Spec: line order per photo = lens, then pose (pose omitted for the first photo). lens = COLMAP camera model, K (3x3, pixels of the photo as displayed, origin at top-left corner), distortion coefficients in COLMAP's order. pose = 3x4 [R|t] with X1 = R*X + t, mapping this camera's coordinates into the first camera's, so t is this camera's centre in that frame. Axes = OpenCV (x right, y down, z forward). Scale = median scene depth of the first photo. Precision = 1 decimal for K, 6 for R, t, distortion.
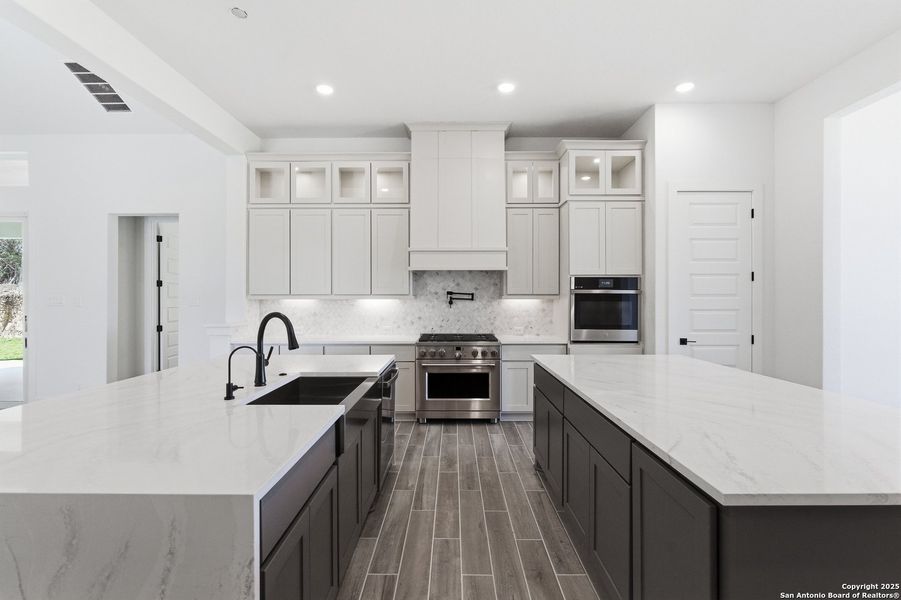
lens RADIAL K [[406.1, 0, 450.5], [0, 406.1, 300.0], [0, 0, 1]] dist [-0.002446, -0.000112]
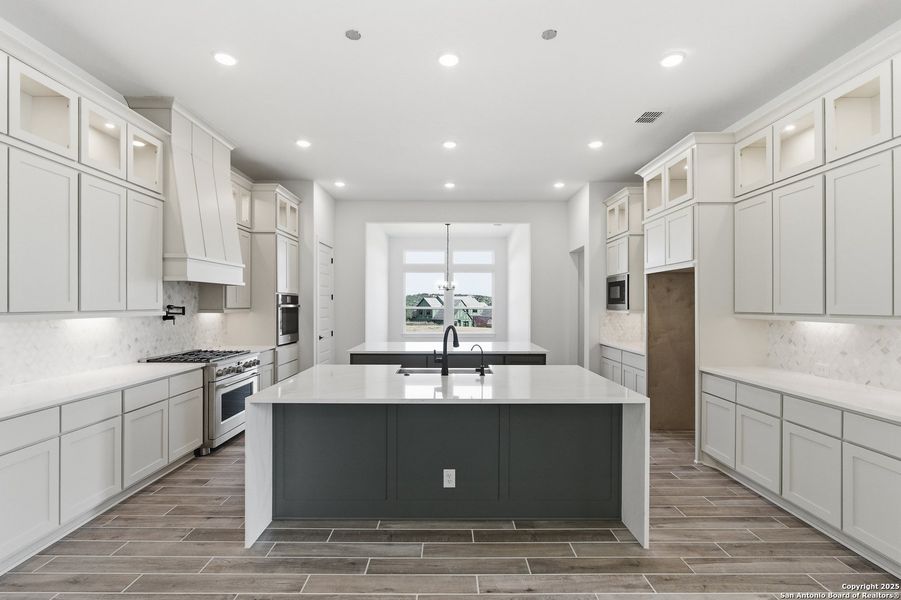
lens RADIAL K [[423.5, 0, 449.3], [0, 423.5, 303.8], [0, 0, 1]] dist [0.000032, -0.000037]
pose [[-0.008883, 0.000471, 0.999960, -0.894278], [0.000298, 1.000000, -0.000469, -0.023085], [-0.999961, 0.000294, -0.008883, 0.427325]]
